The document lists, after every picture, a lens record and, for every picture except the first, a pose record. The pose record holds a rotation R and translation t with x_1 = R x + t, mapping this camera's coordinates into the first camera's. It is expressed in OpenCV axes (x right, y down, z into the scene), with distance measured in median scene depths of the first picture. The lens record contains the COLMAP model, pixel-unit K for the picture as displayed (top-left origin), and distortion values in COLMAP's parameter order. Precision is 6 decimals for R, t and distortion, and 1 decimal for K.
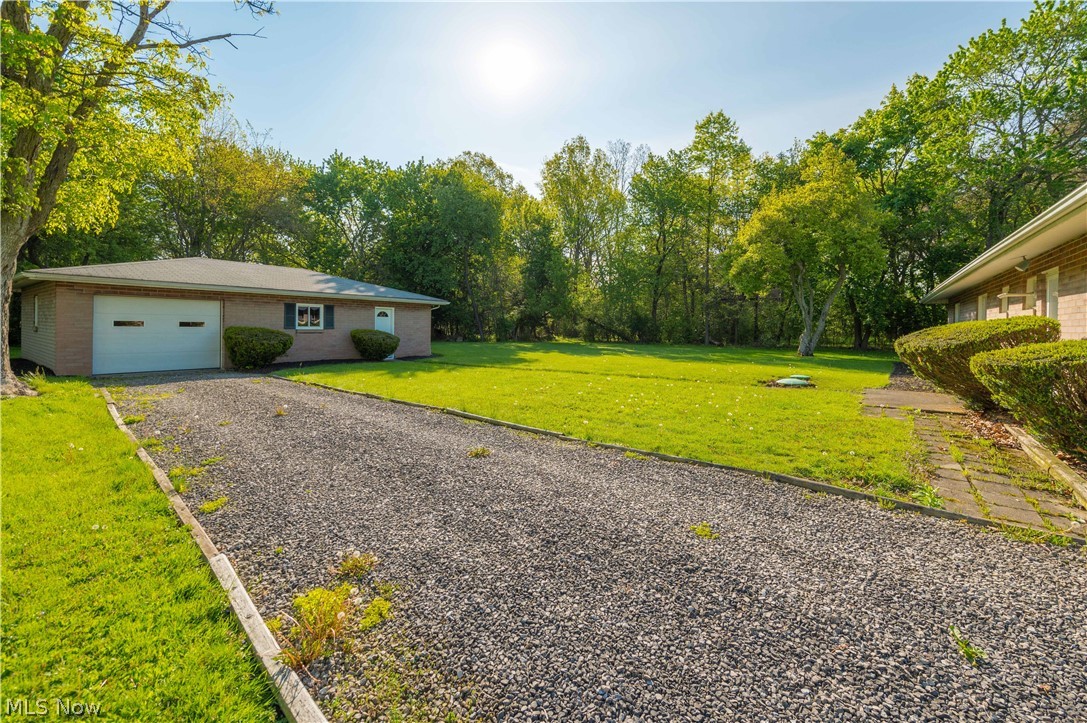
lens RADIAL K [[444.4, 0, 553.9], [0, 444.4, 331.7], [0, 0, 1]] dist [0.018625, -0.003608]
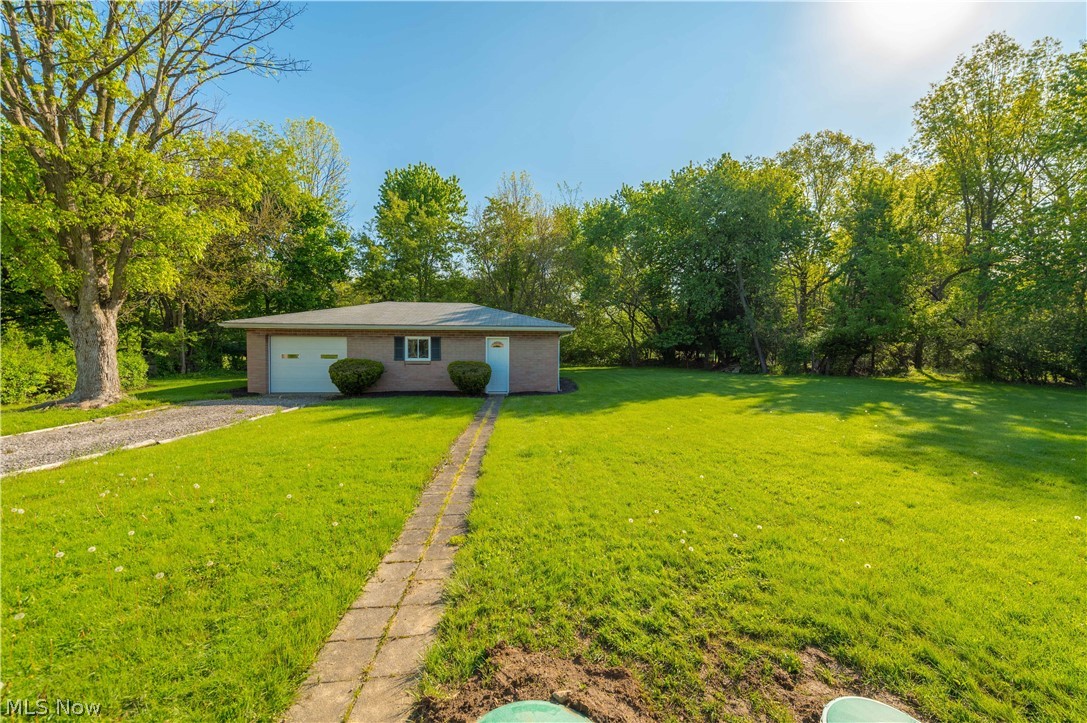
lens RADIAL K [[444.4, 0, 547.3], [0, 444.4, 360.8], [0, 0, 1]] dist [0.018625, -0.003608]
pose [[0.650804, 0.001601, -0.759244, 0.422460], [-0.005474, 0.999982, -0.002583, -0.004455], [0.759226, 0.005837, 0.650800, 0.522847]]
